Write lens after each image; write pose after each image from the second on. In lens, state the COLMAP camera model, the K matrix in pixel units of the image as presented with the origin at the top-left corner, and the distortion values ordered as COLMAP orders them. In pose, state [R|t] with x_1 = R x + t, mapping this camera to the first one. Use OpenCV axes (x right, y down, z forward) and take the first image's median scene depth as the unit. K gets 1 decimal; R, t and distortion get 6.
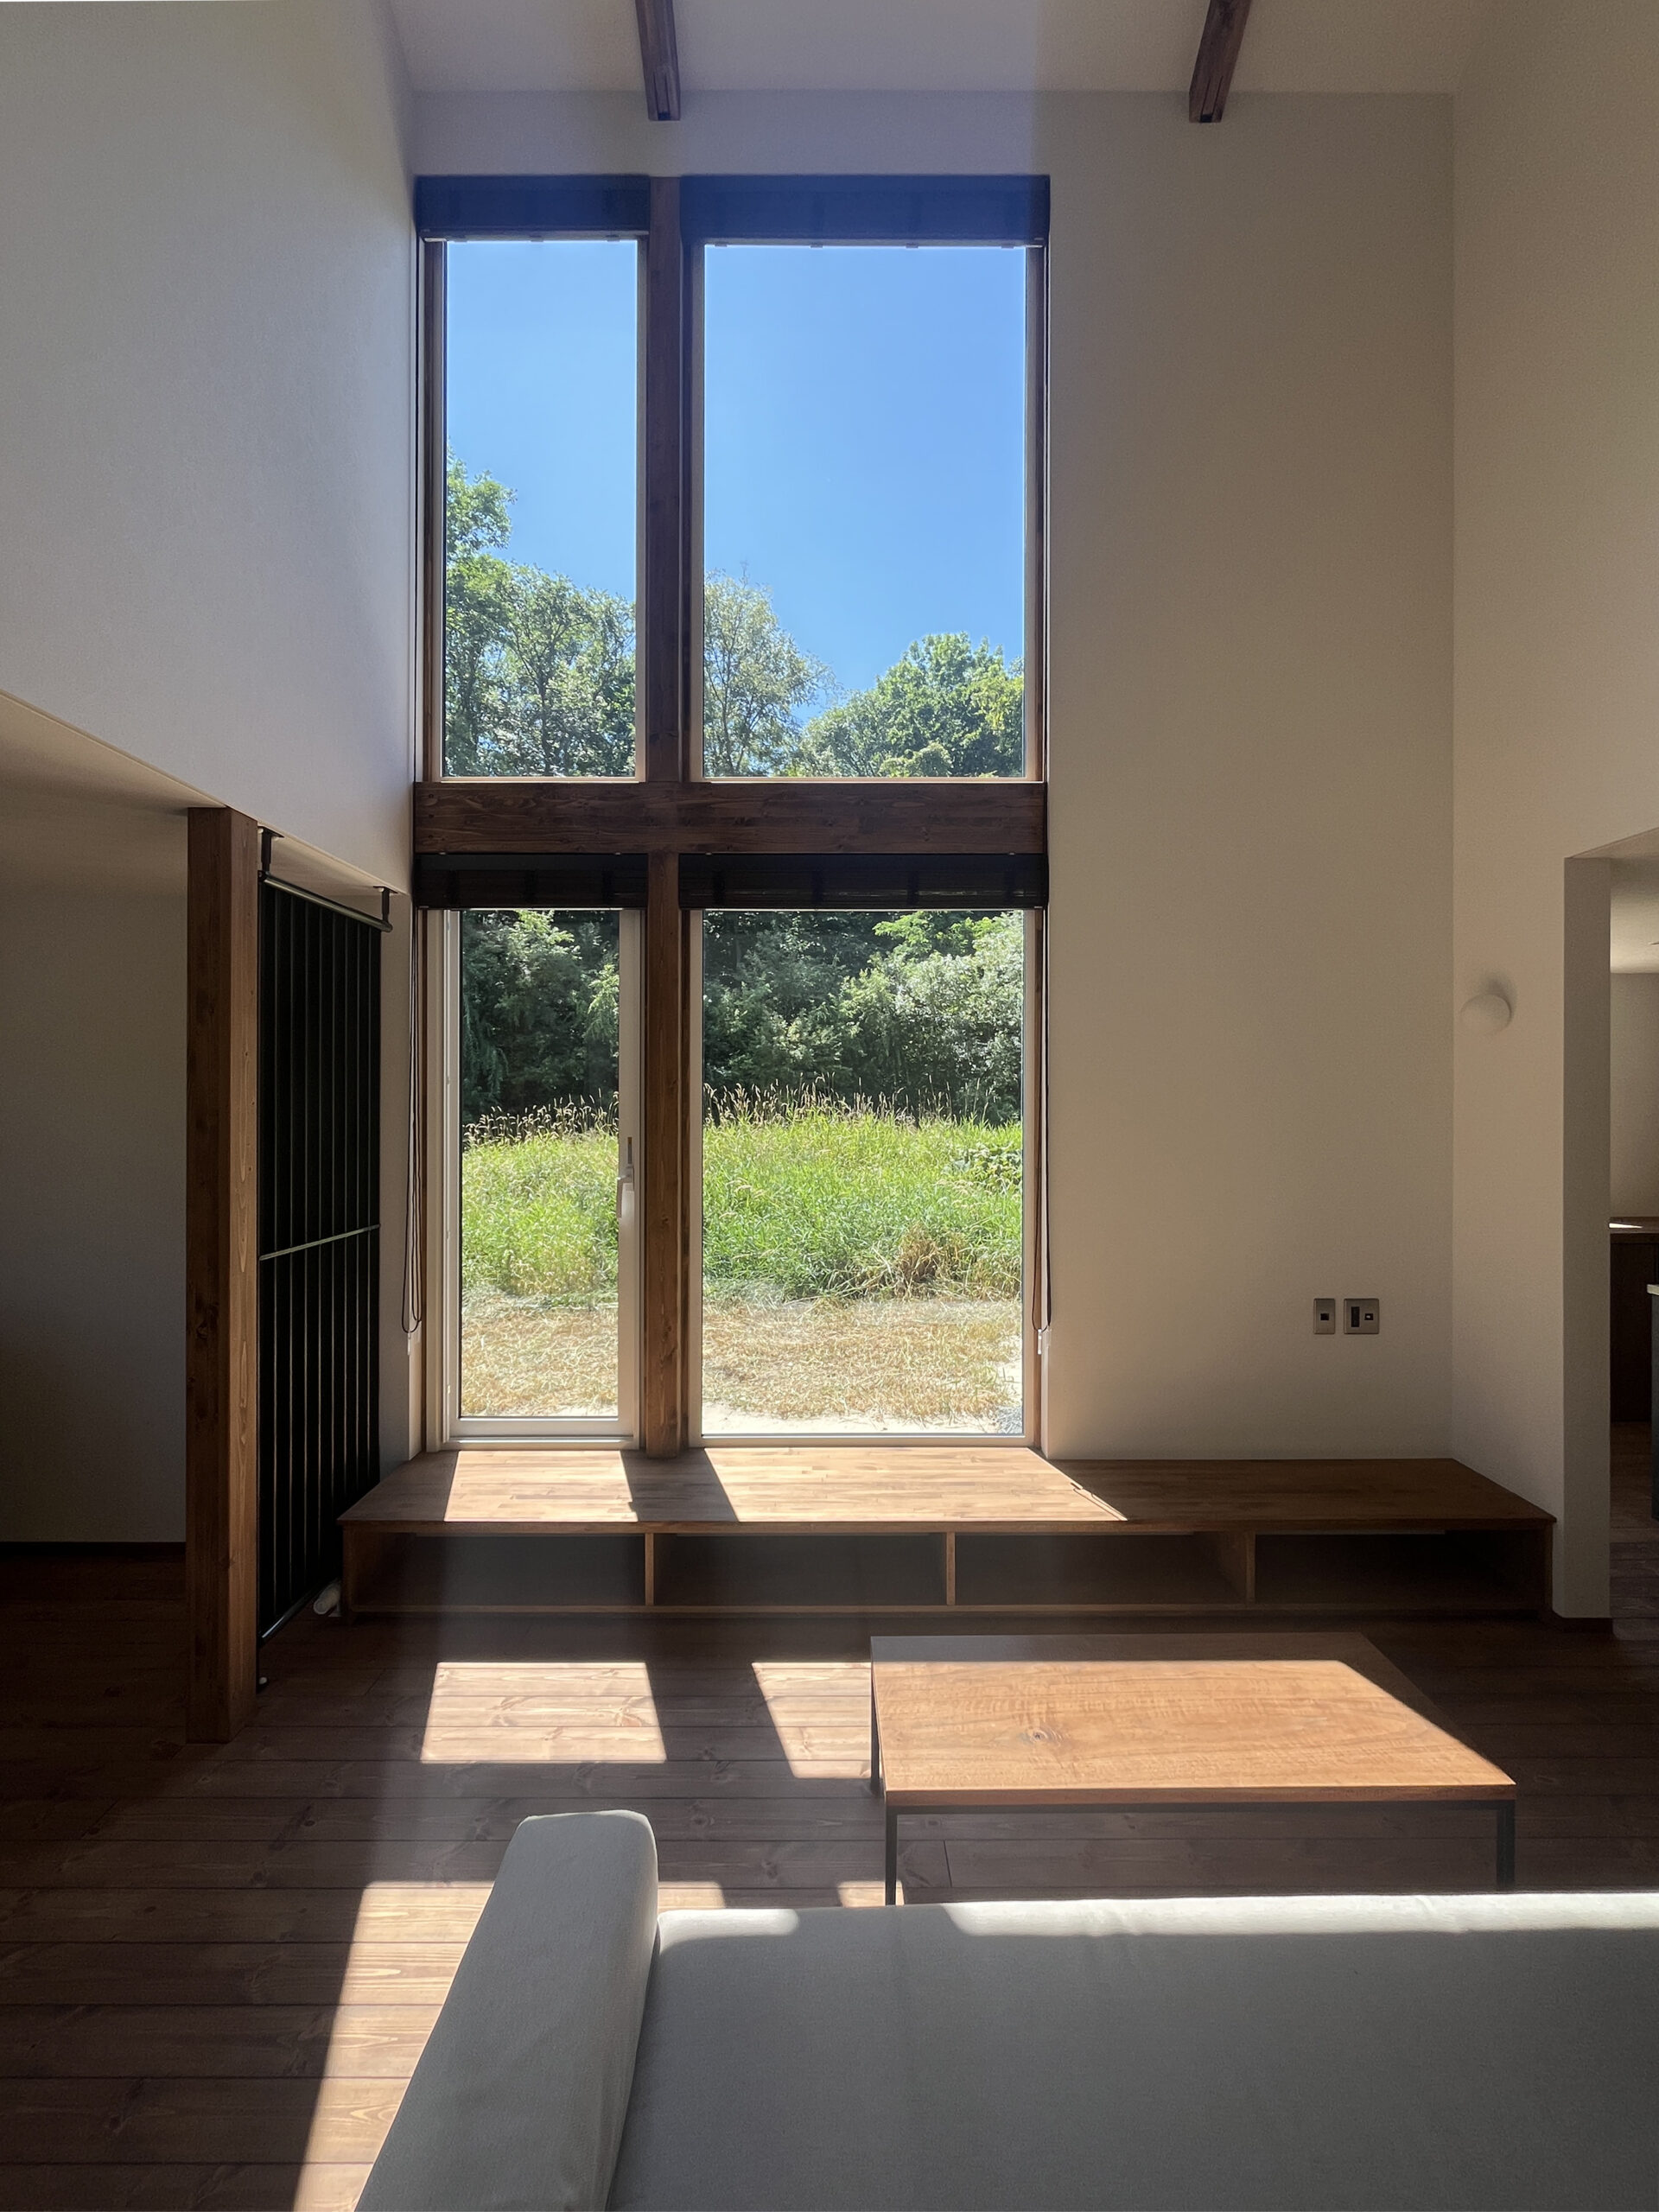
lens RADIAL K [[890.8, 0, 829.5], [0, 890.8, 1106.0], [0, 0, 1]] dist [-0.006182, 0.000015]
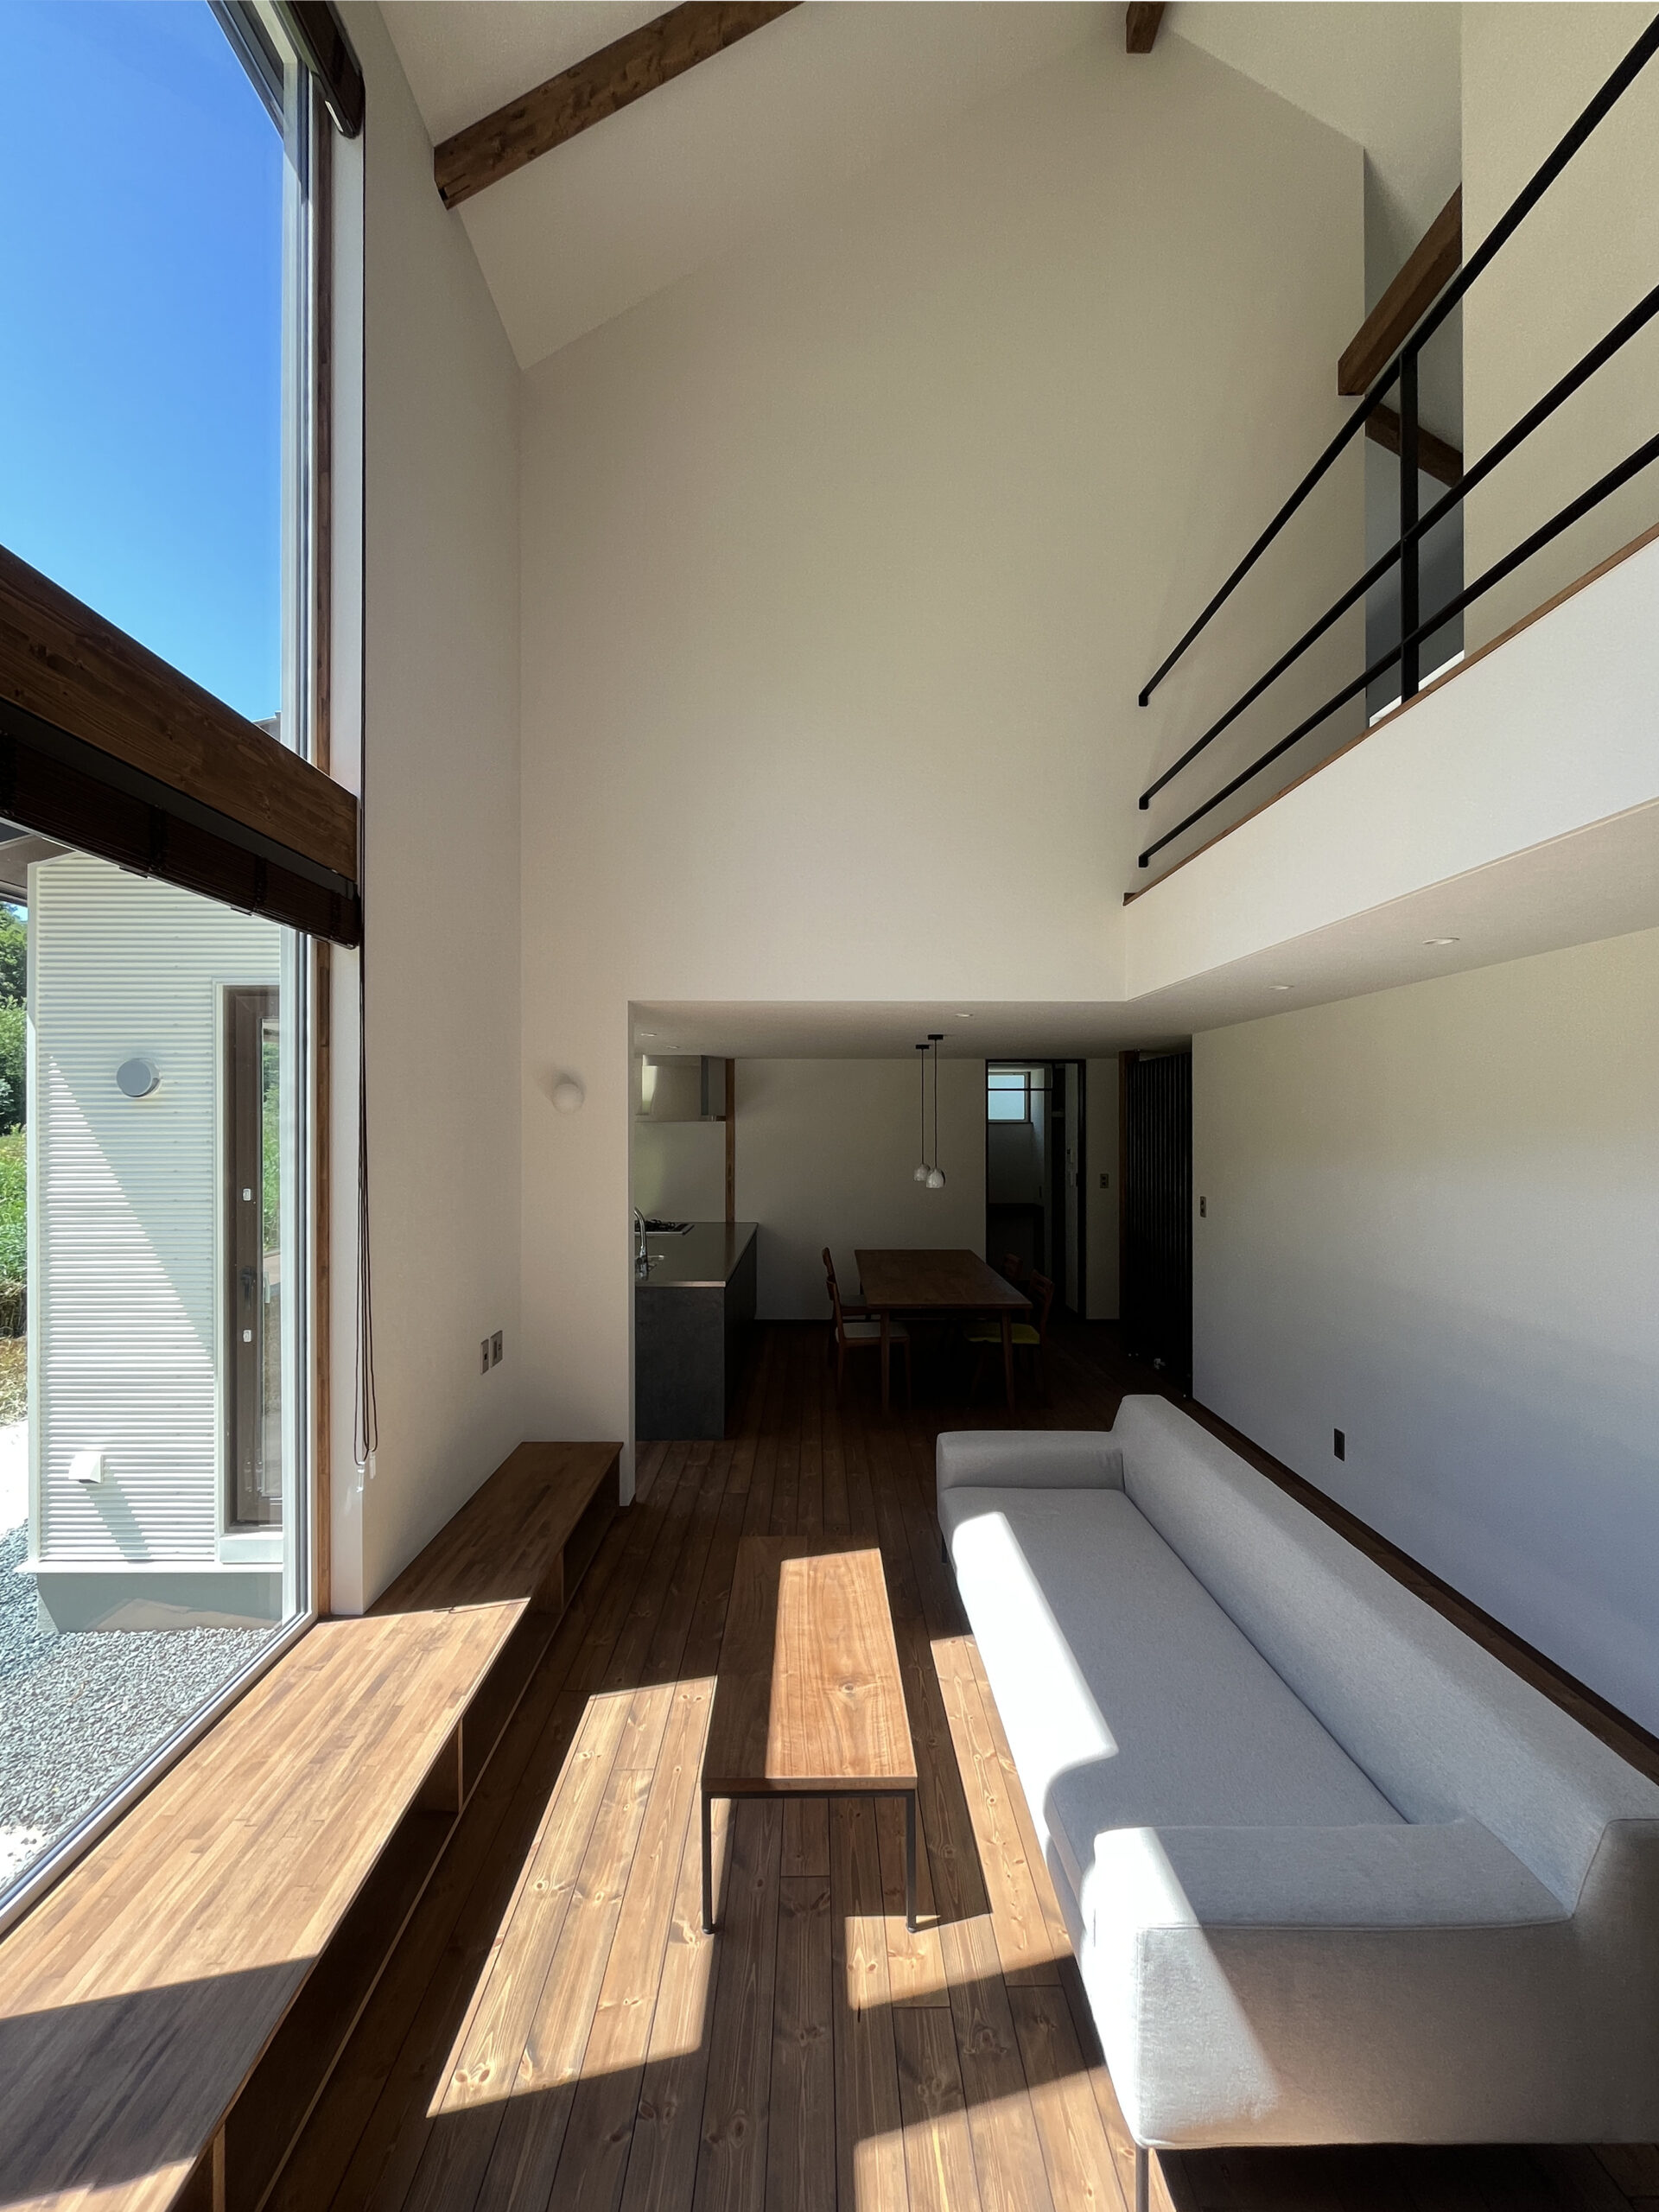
lens RADIAL K [[903.6, 0, 812.0], [0, 903.6, 1118.7], [0, 0, 1]] dist [-0.003370, -0.000109]
pose [[0.005699, 0.004516, 0.999974, -0.607031], [0.001573, 0.999989, -0.004525, -0.061380], [-0.999983, 0.001598, 0.005691, 0.588363]]
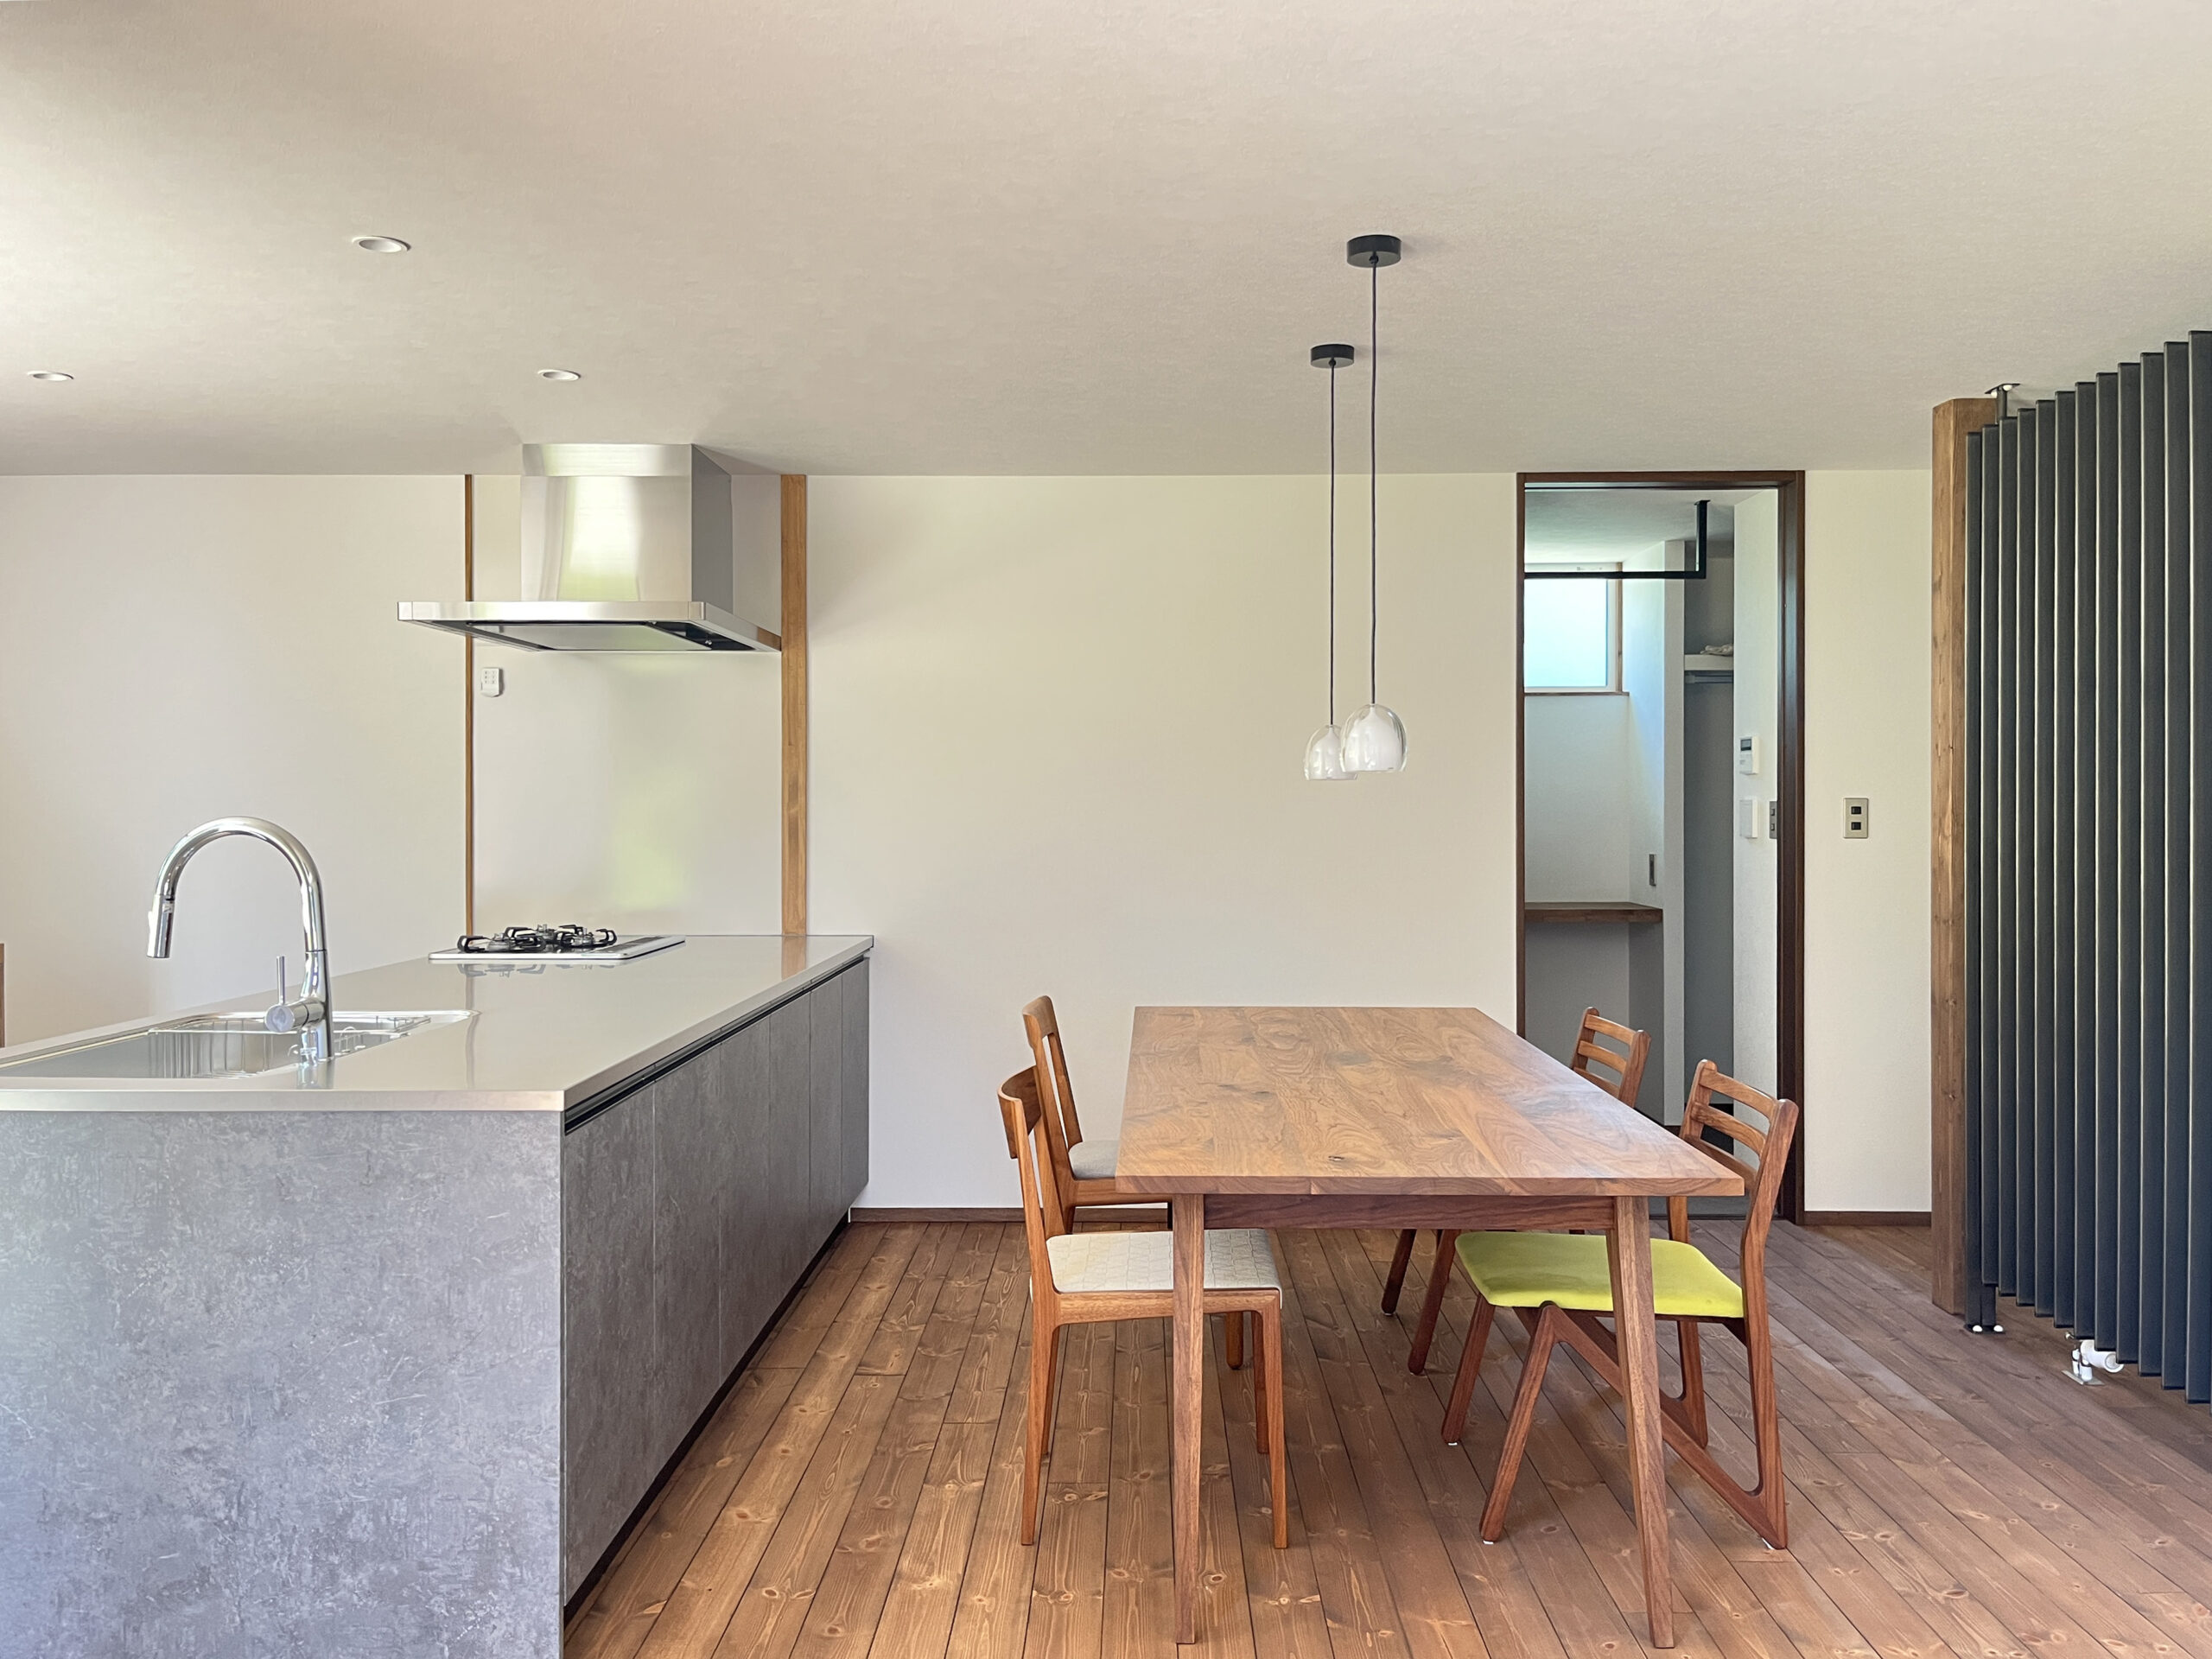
lens RADIAL K [[1699.2, 0, 1058.7], [0, 1699.2, 836.0], [0, 0, 1]] dist [0.008725, 0.001591]
pose [[0.057504, -0.018596, 0.998172, 0.248776], [0.009273, 0.999793, 0.018092, 0.093405], [-0.998302, 0.008216, 0.057664, 0.470117]]
